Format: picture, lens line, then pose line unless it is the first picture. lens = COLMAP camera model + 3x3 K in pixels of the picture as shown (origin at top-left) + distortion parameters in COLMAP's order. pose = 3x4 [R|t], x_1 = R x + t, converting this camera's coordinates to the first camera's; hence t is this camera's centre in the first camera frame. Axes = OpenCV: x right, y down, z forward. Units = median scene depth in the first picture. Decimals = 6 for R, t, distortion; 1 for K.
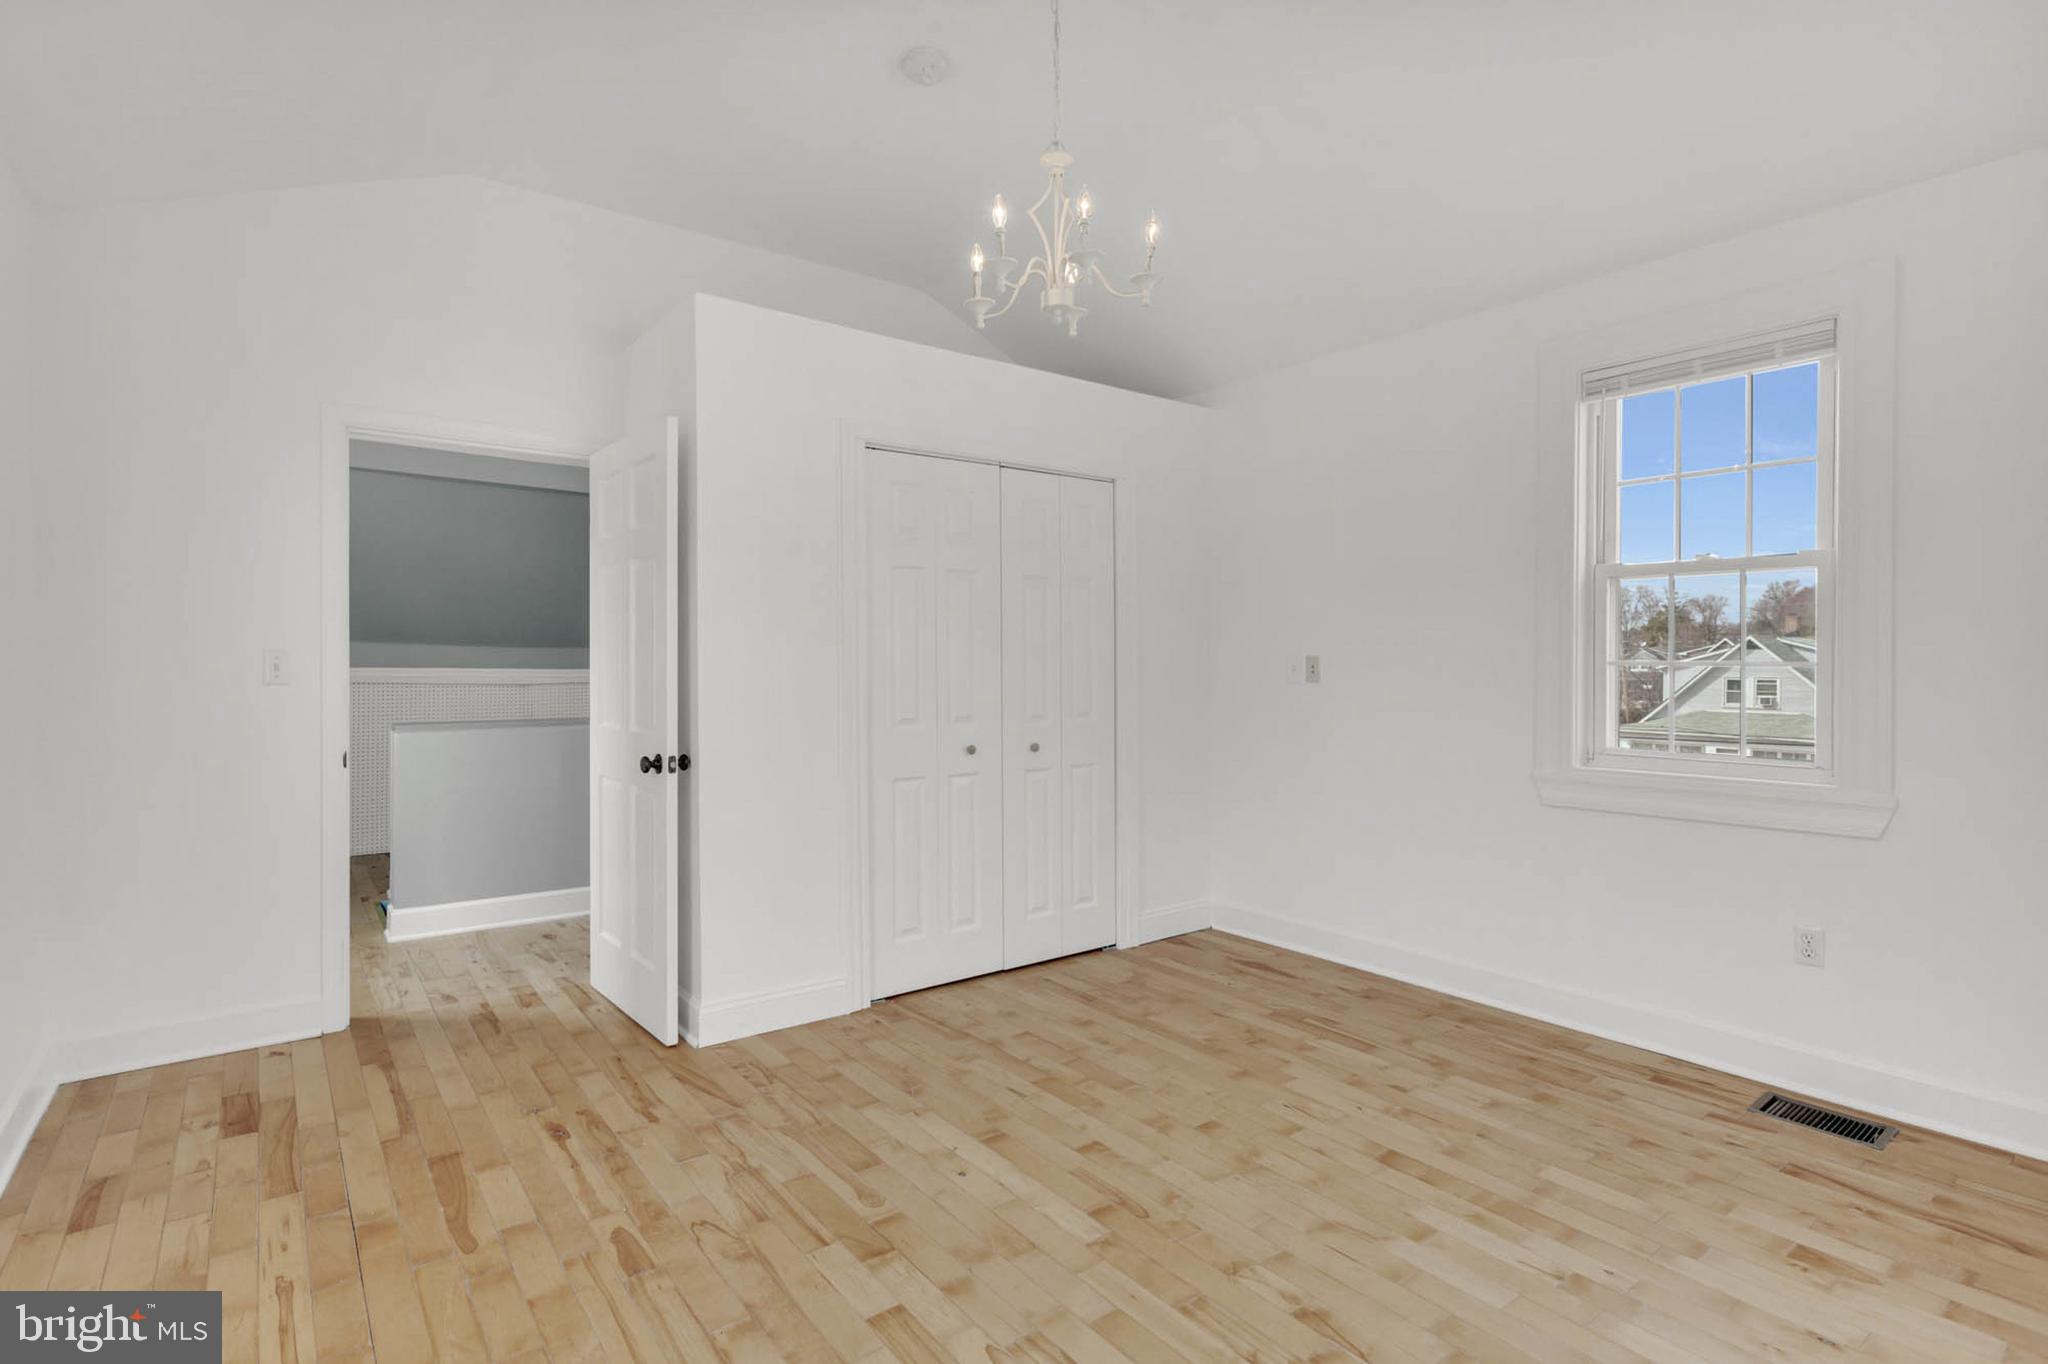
lens RADIAL K [[1016.2, 0, 1028.8], [0, 1016.2, 663.9], [0, 0, 1]] dist [-0.001772, -0.000892]
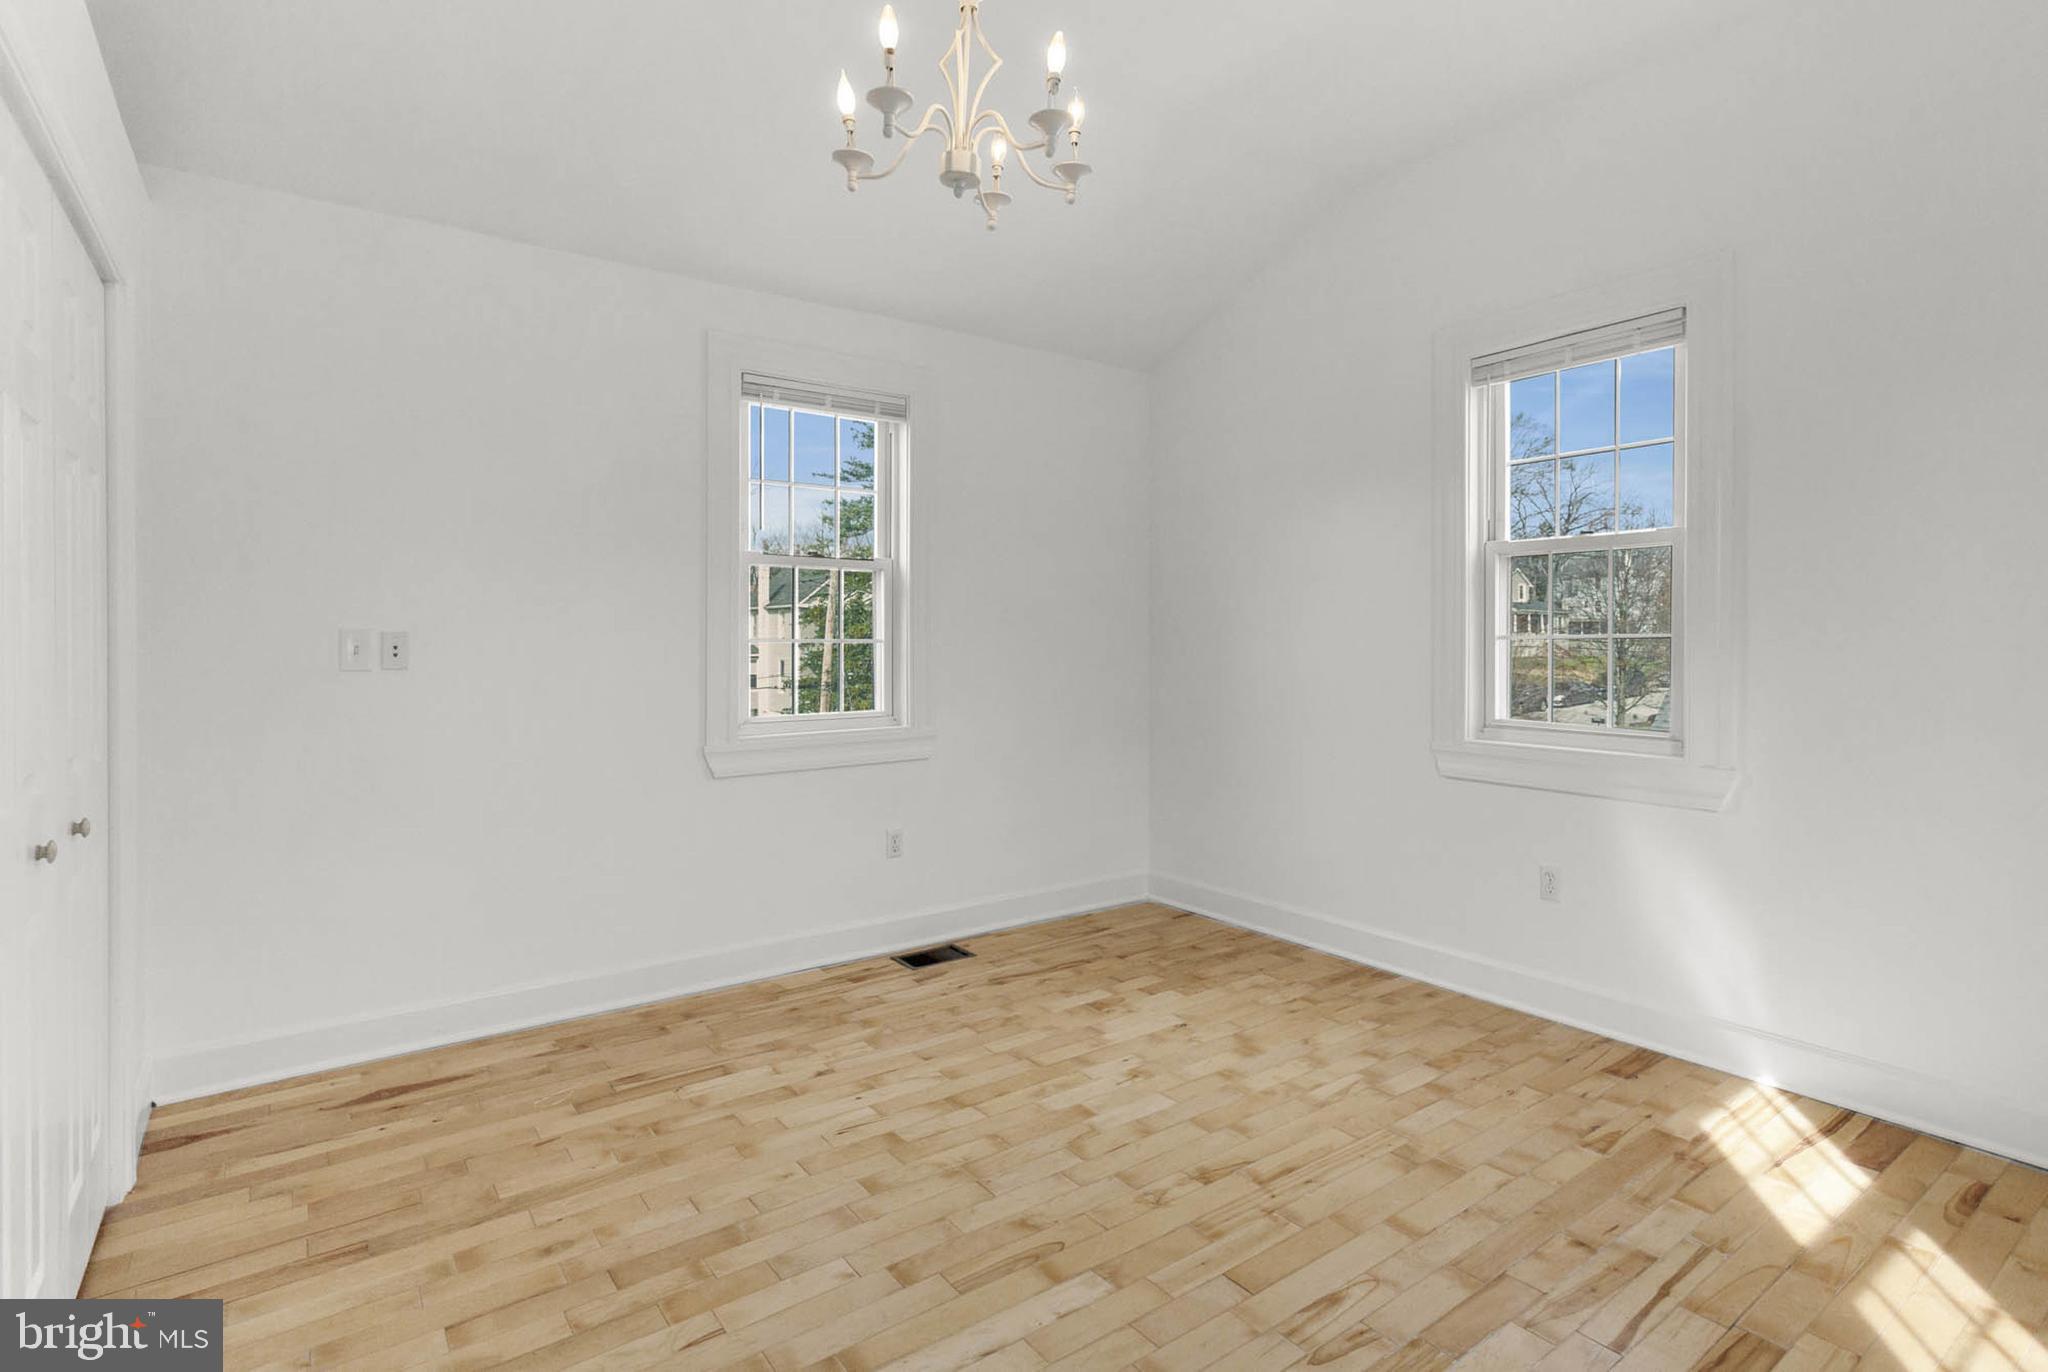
lens RADIAL K [[1016.2, 0, 1028.8], [0, 1016.2, 667.9], [0, 0, 1]] dist [-0.001772, -0.000892]
pose [[0.013905, -0.028095, 0.999509, -0.600488], [0.008384, 0.999573, 0.027980, -0.002269], [-0.999868, 0.007990, 0.014135, 0.771236]]
